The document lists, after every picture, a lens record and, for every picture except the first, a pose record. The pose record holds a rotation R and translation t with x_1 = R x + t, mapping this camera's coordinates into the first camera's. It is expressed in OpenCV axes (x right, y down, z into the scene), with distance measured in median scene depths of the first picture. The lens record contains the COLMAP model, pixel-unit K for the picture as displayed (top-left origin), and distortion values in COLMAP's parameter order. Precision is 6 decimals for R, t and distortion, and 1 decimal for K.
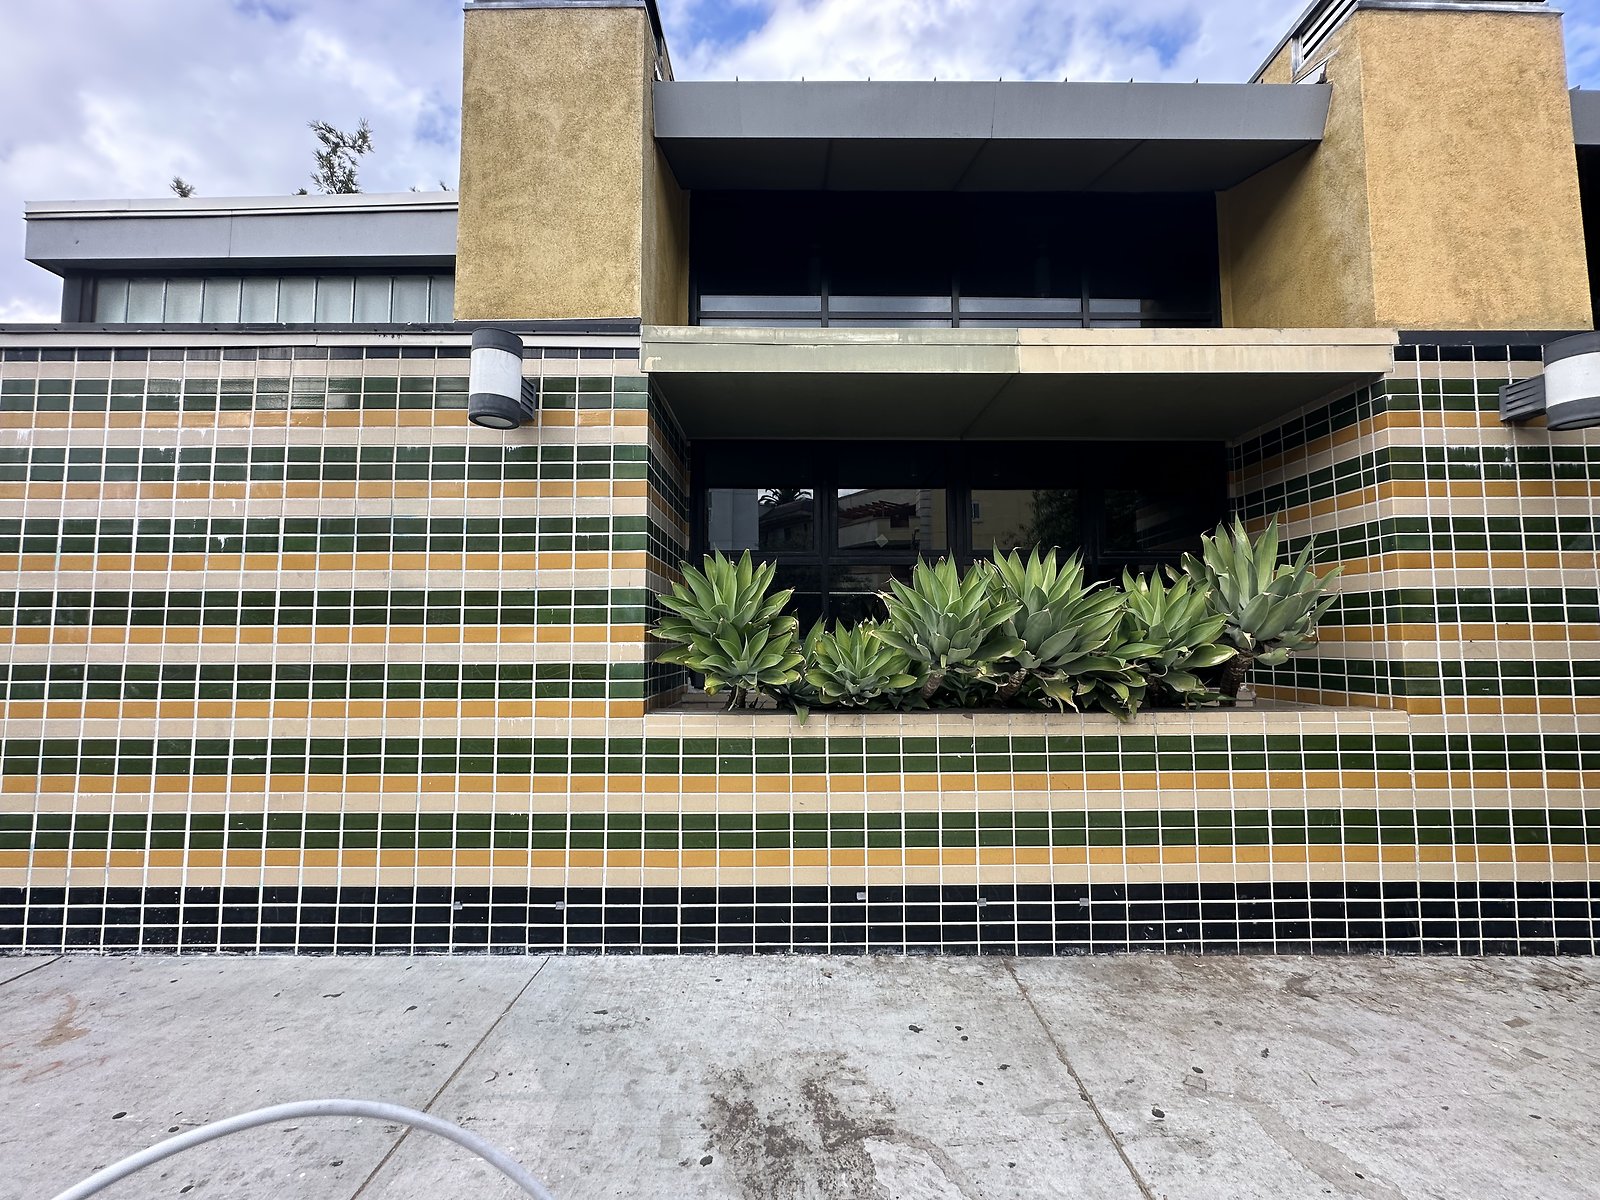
lens RADIAL K [[636.4, 0, 802.5], [0, 636.4, 600.2], [0, 0, 1]] dist [-0.004171, 0.000756]
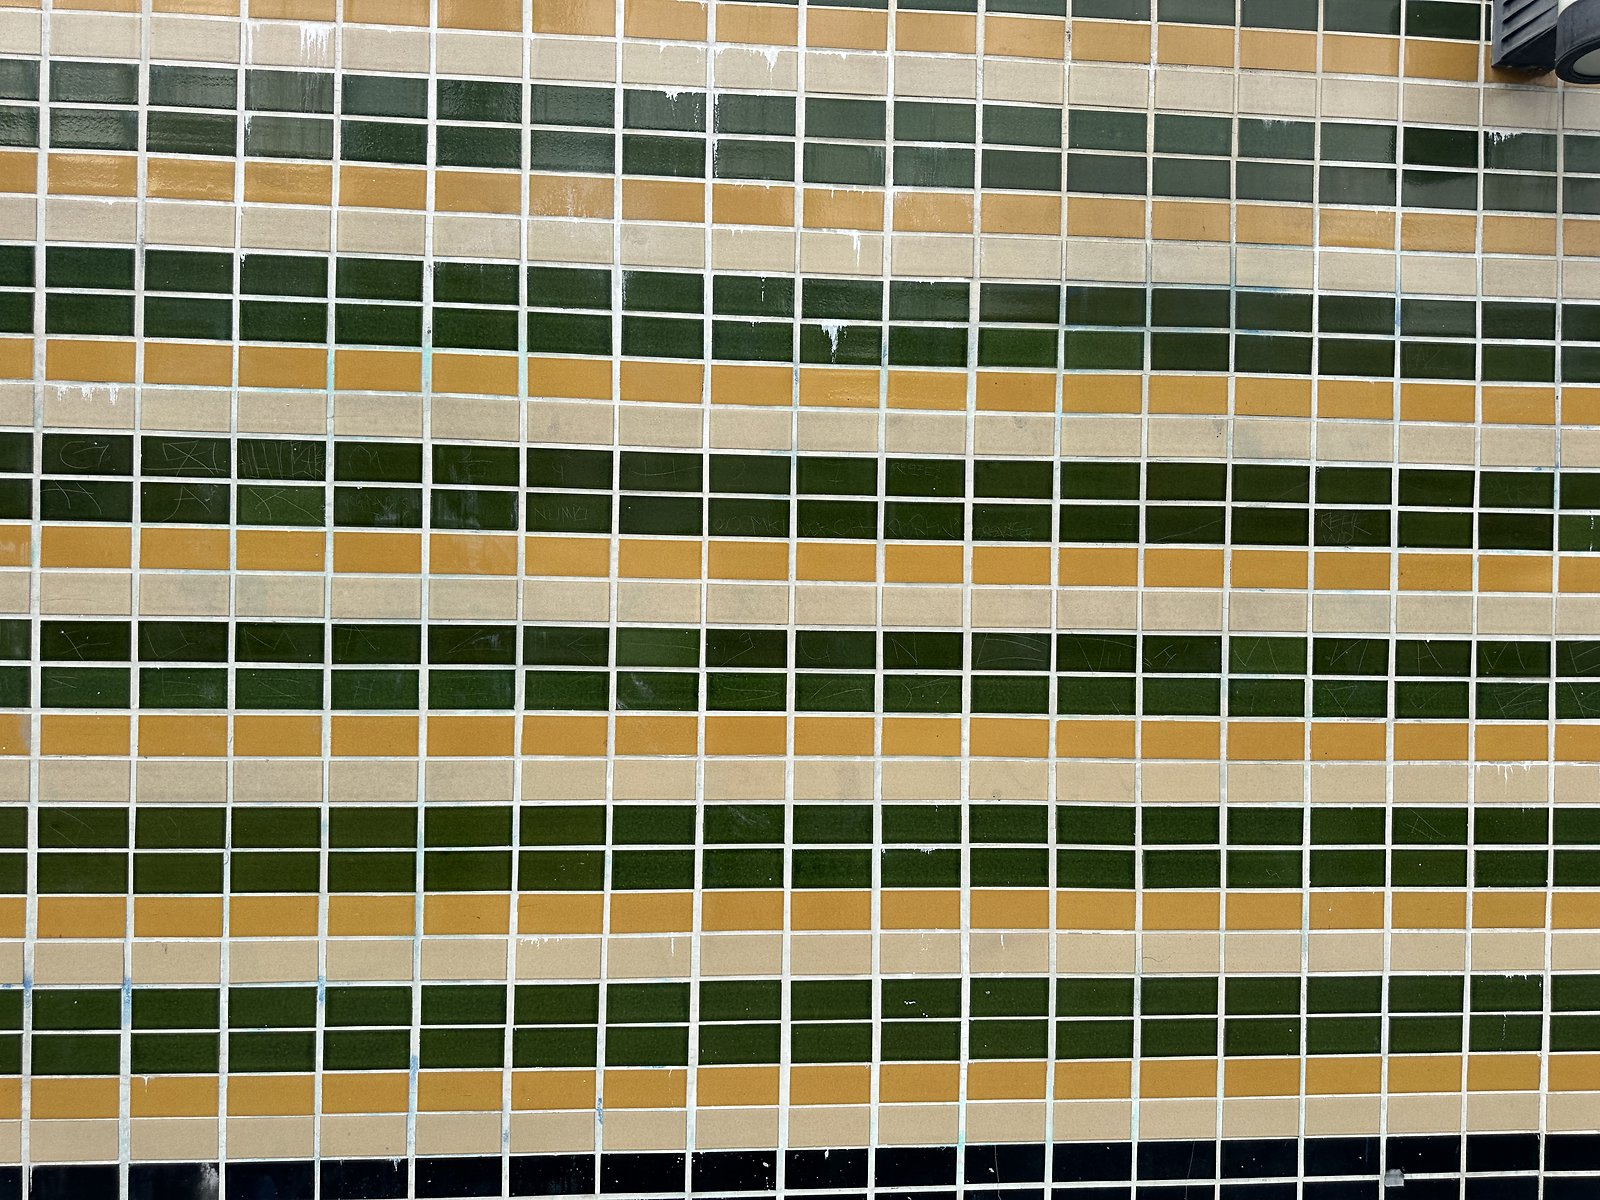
lens RADIAL K [[923.4, 0, 803.6], [0, 923.4, 585.3], [0, 0, 1]] dist [0.031216, -0.018546]
pose [[0.998015, 0.019561, 0.059855, -0.979418], [-0.024151, 0.996742, 0.076958, 0.024731], [-0.058154, -0.078251, 0.995236, 0.393167]]
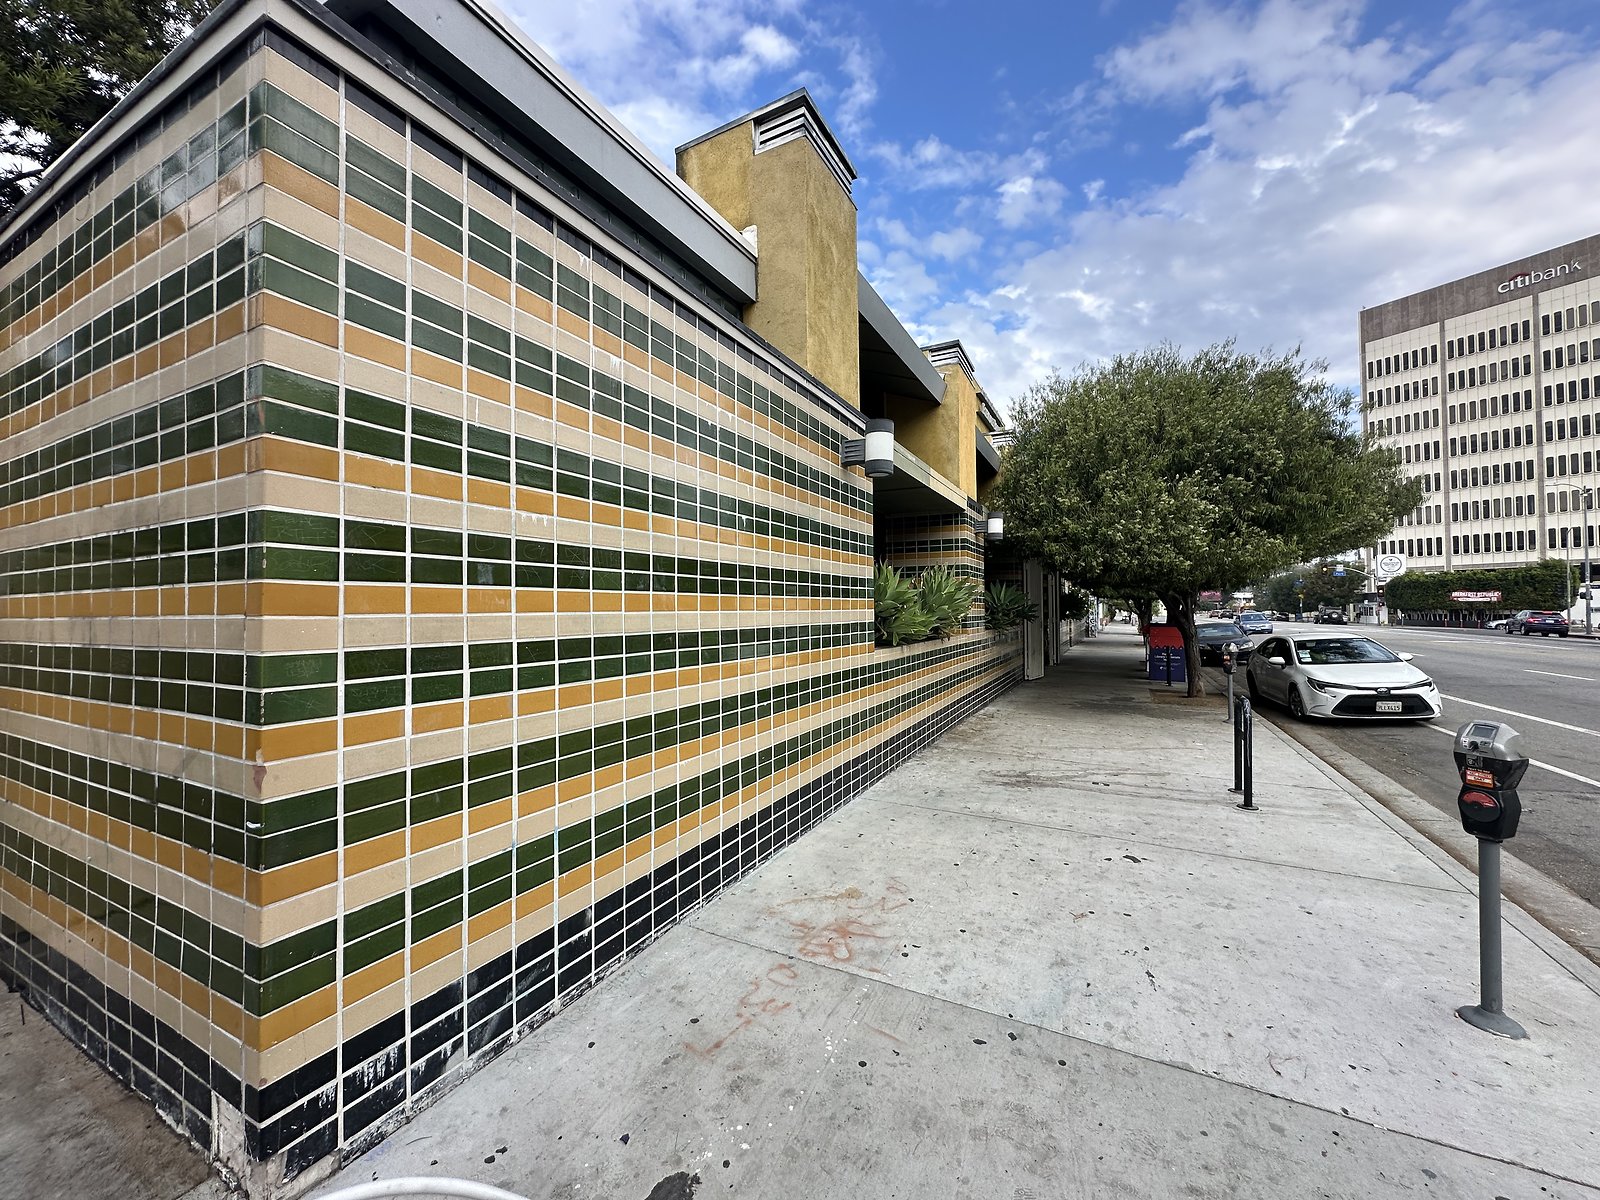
lens RADIAL K [[636.4, 0, 797.5], [0, 636.4, 599.3], [0, 0, 1]] dist [-0.004171, 0.000756]
pose [[0.458181, 0.014617, 0.888739, -1.907687], [-0.057700, 0.998245, 0.013329, 0.026826], [-0.886984, -0.057387, 0.458220, 0.390602]]
